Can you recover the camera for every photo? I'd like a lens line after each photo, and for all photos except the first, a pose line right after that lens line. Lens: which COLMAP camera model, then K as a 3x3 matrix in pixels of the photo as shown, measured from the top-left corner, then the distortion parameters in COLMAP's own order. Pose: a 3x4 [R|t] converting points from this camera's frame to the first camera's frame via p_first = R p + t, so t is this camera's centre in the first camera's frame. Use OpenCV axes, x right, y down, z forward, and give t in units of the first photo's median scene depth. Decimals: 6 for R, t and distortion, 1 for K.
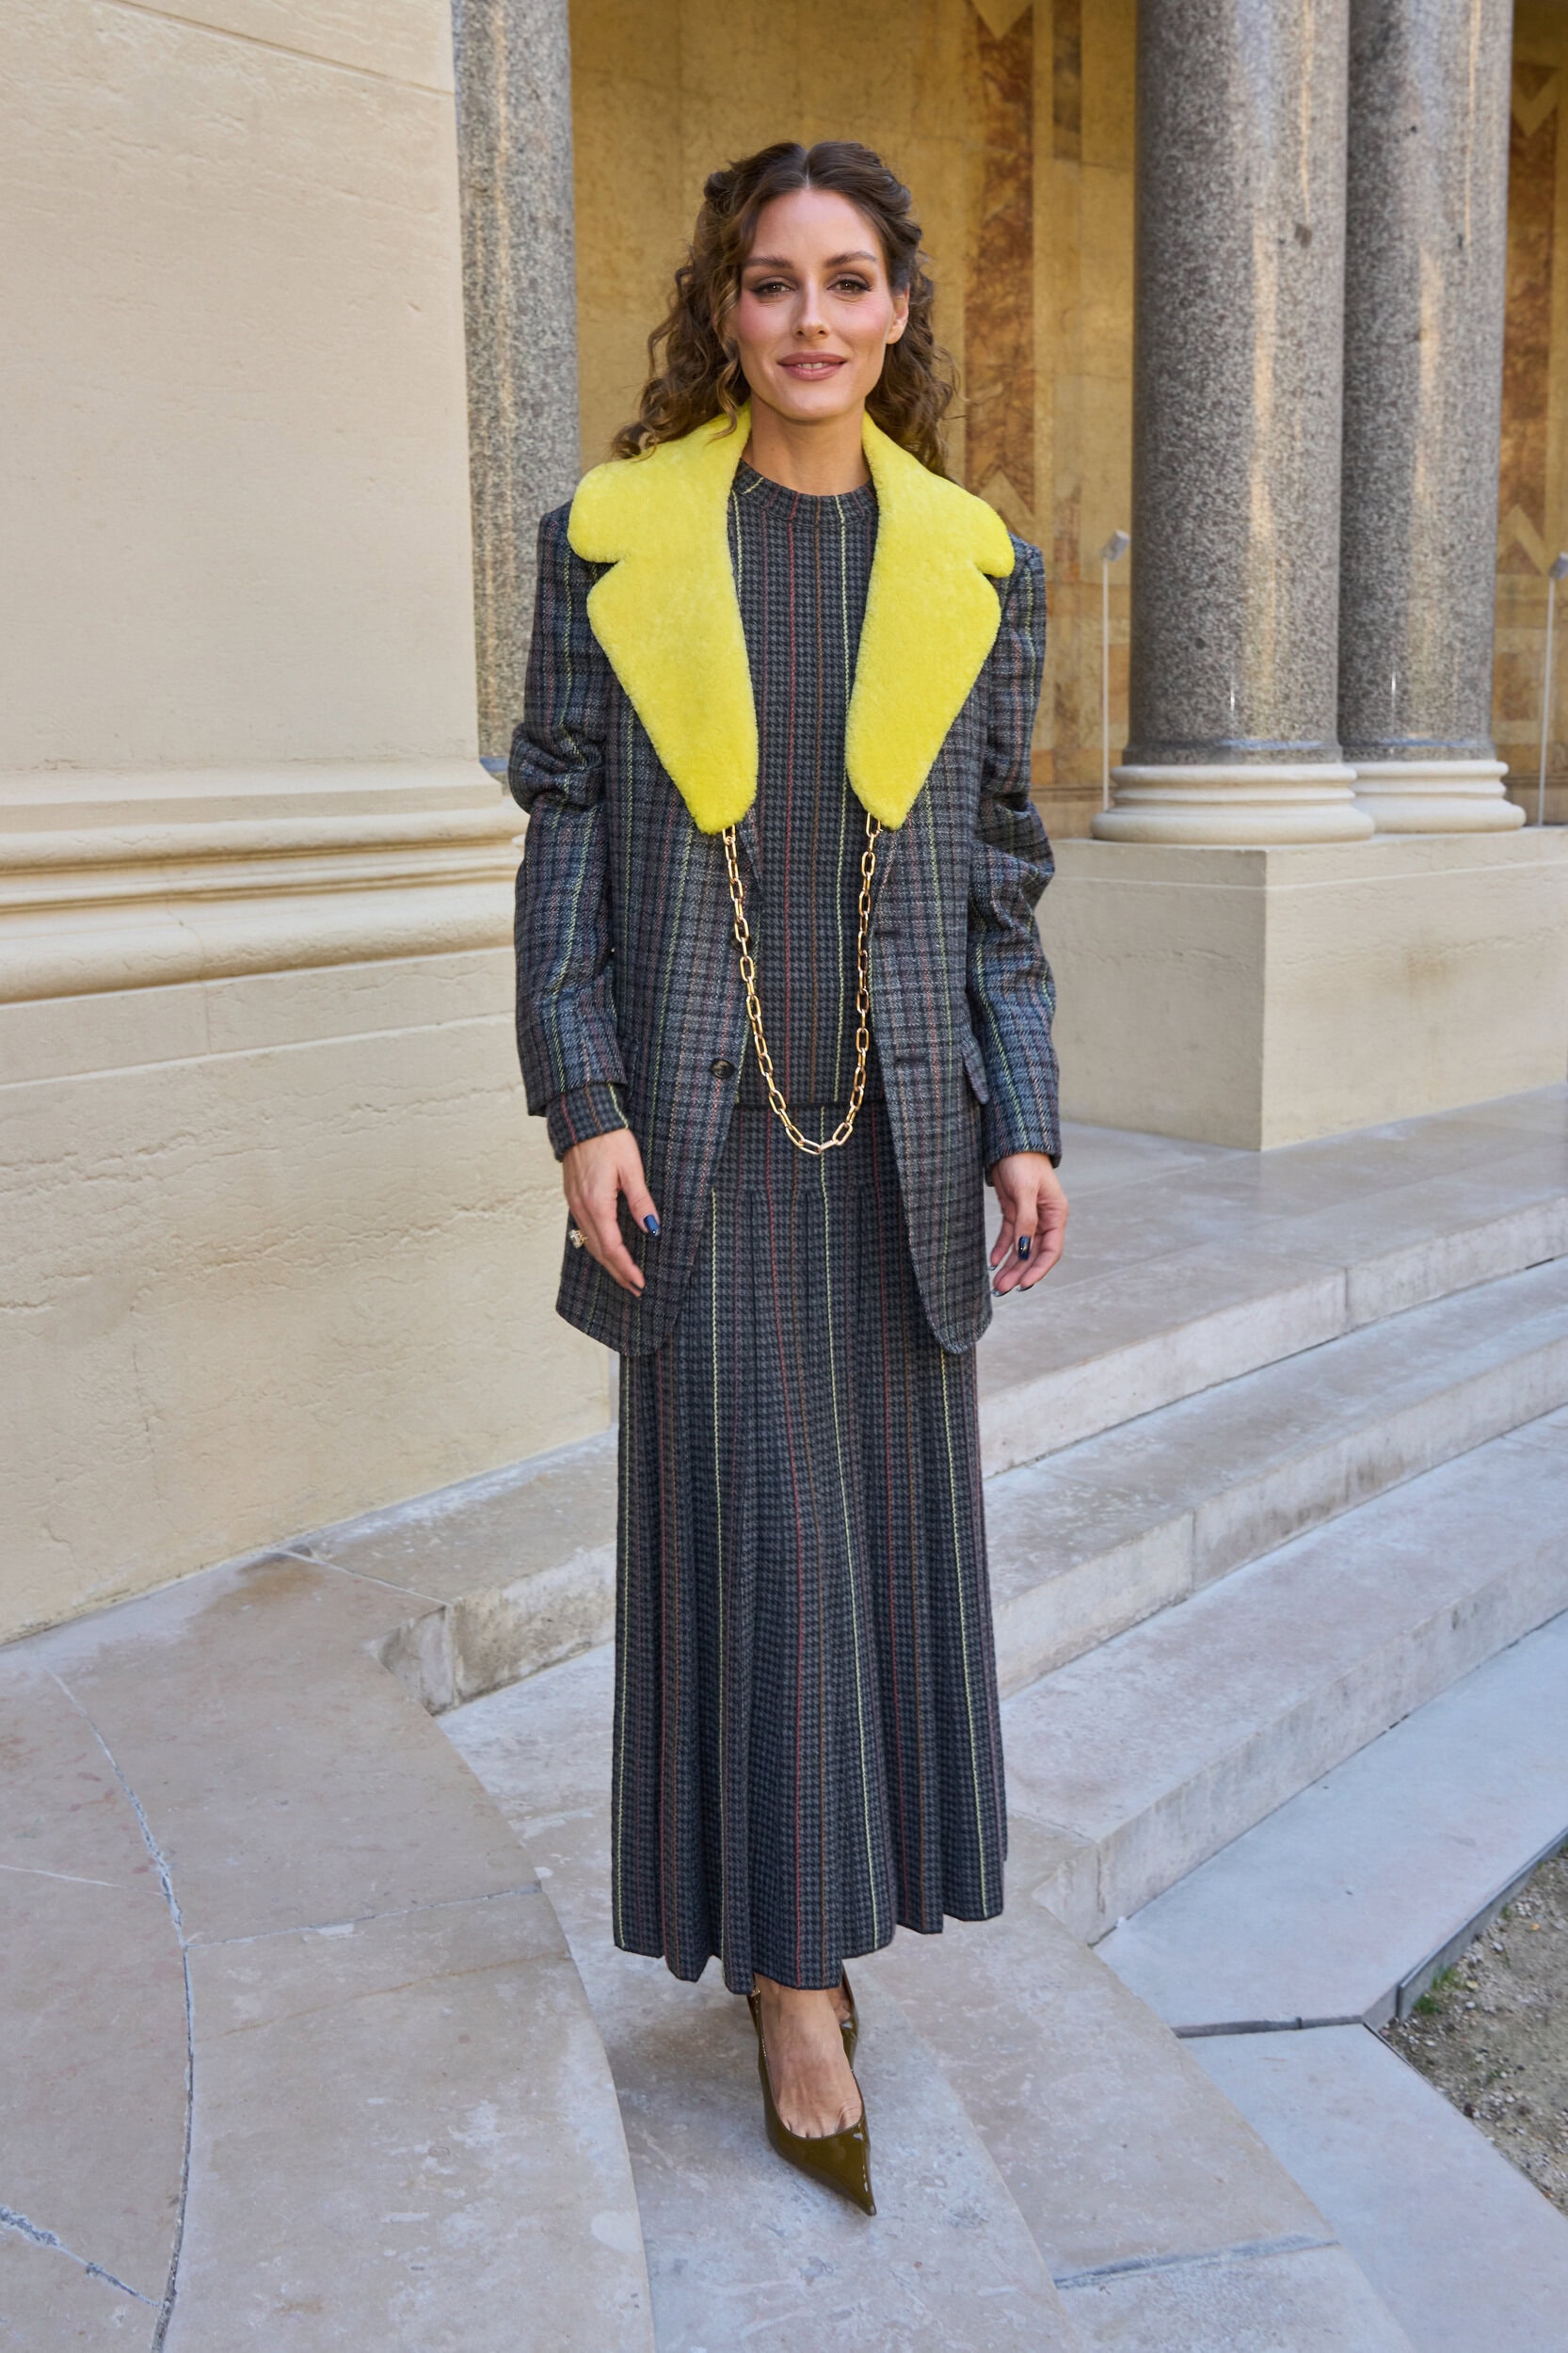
lens RADIAL K [[2168.2, 0, 779.0], [0, 2168.2, 1080.8], [0, 0, 1]] dist [0.001570, 0.000000]
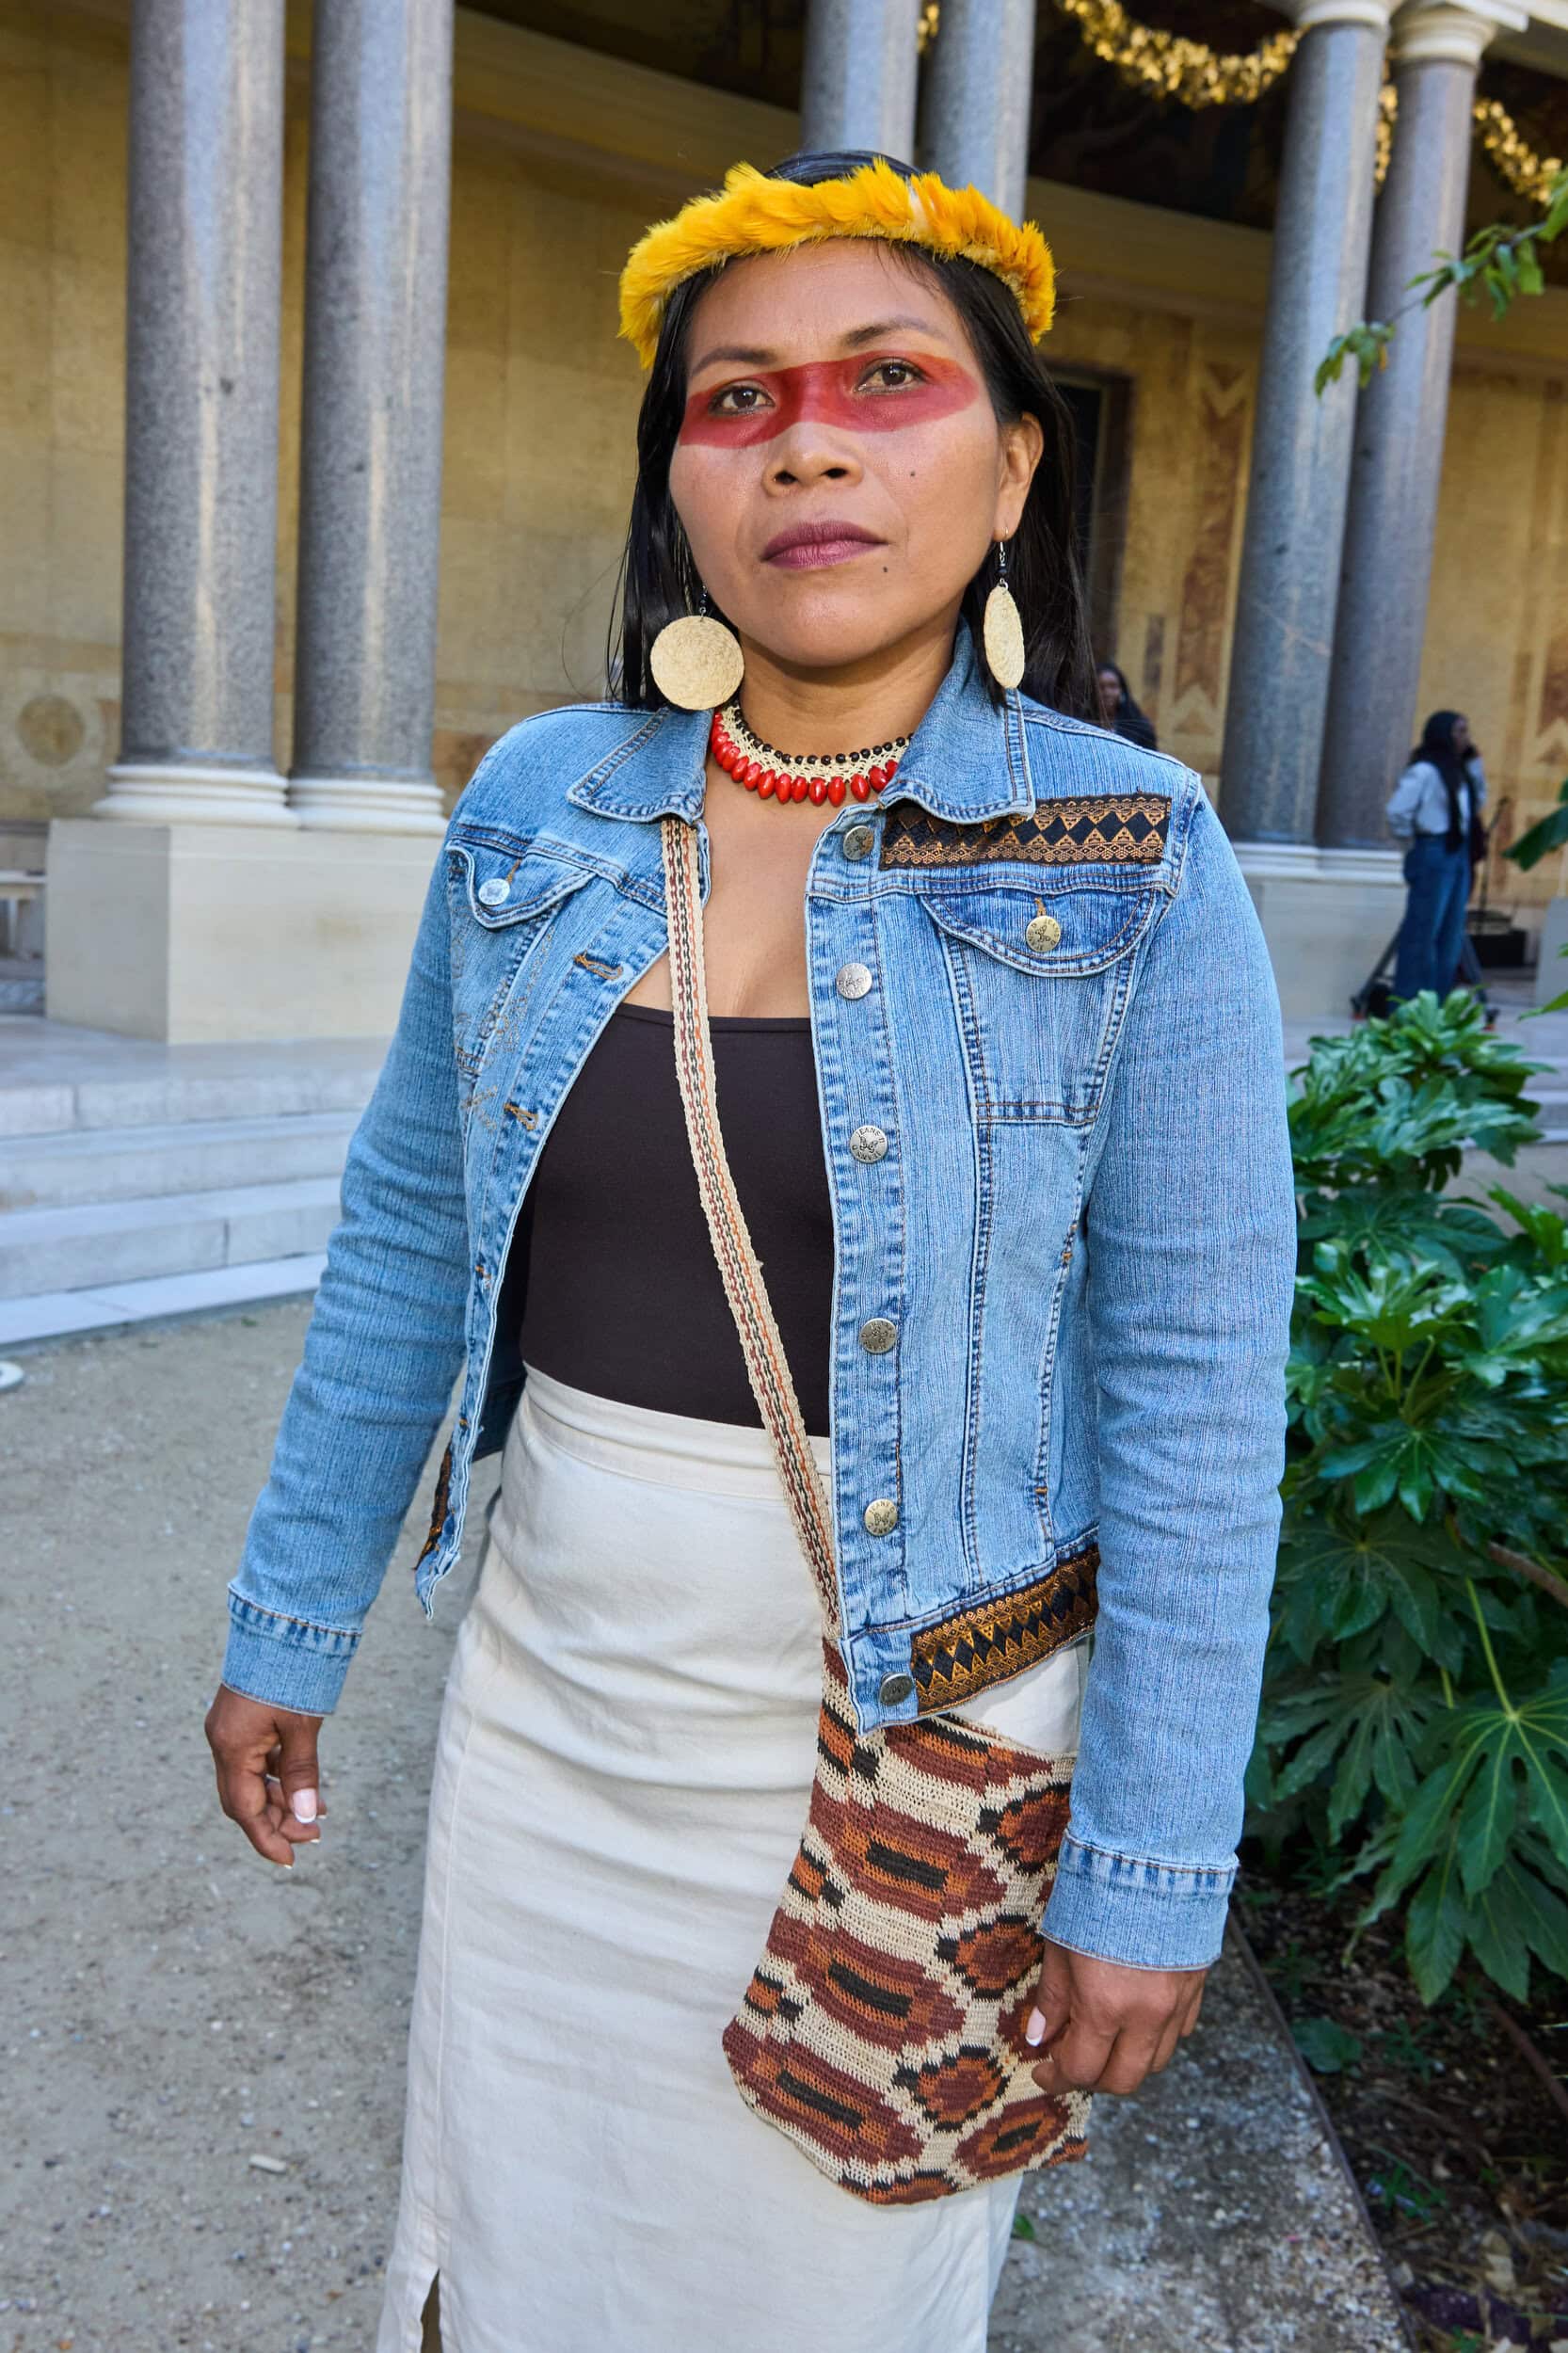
lens RADIAL K [[1978.9, 0, 707.9], [0, 1978.9, 1232.6], [0, 0, 1]] dist [0.019932, -0.042866]
pose [[0.994777, 0.041510, 0.093256, 0.458325], [-0.044114, 0.998687, 0.026044, 0.109366], [-0.092052, -0.030022, 0.995302, -0.321577]]
